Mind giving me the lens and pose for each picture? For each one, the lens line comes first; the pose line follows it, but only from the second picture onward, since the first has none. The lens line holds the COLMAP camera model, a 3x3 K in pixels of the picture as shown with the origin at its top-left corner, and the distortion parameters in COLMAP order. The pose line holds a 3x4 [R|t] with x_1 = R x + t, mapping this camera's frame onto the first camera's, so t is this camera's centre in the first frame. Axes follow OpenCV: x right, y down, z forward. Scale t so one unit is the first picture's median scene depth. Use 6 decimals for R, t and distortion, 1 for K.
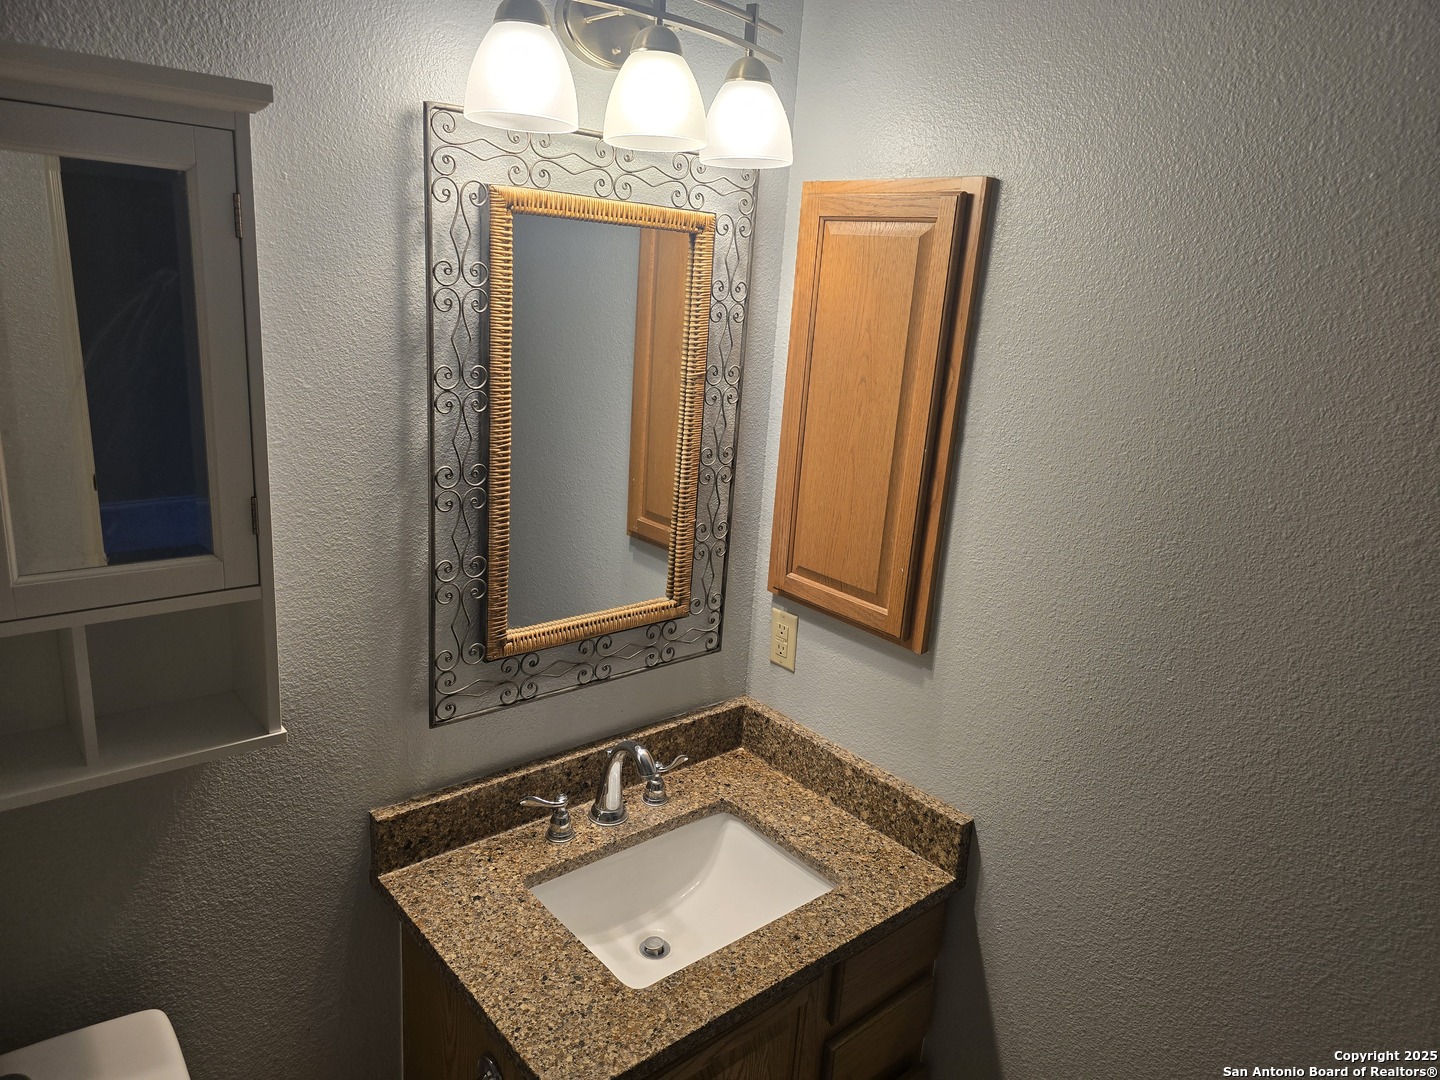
lens RADIAL K [[963.8, 0, 723.5], [0, 963.8, 537.0], [0, 0, 1]] dist [0.035696, -0.040426]
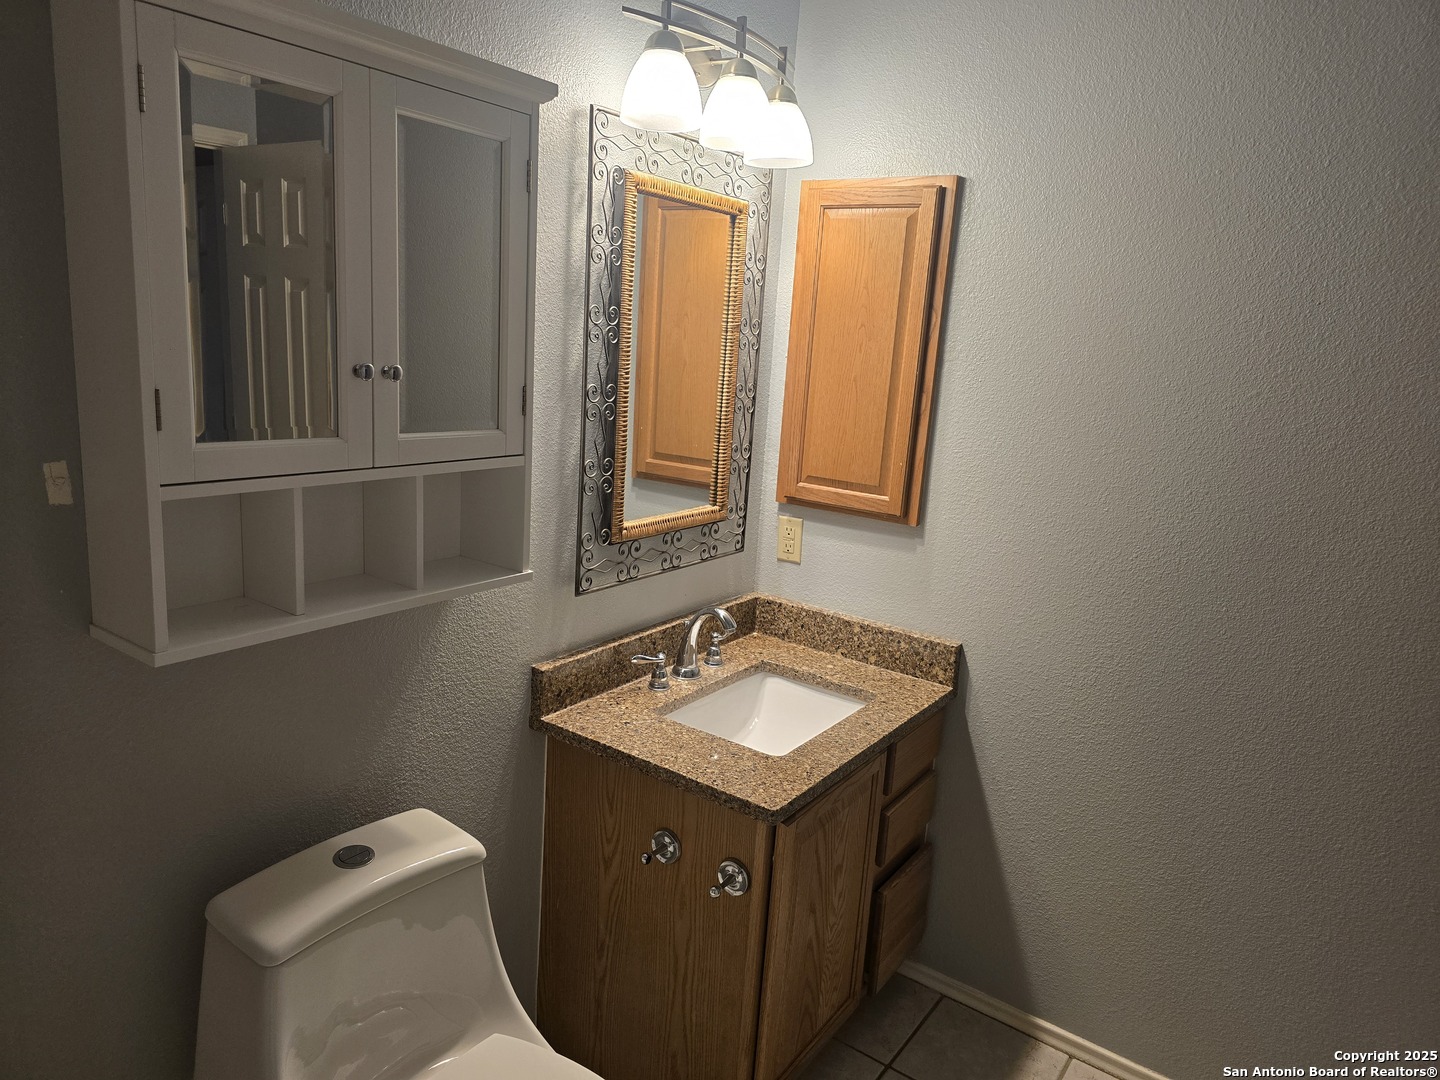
lens RADIAL K [[963.8, 0, 716.0], [0, 963.8, 538.7], [0, 0, 1]] dist [0.035696, -0.040426]
pose [[0.971017, -0.058998, 0.231615, -0.409121], [0.067191, 0.997357, -0.027639, 0.167886], [-0.229372, 0.042401, 0.972415, -0.268278]]
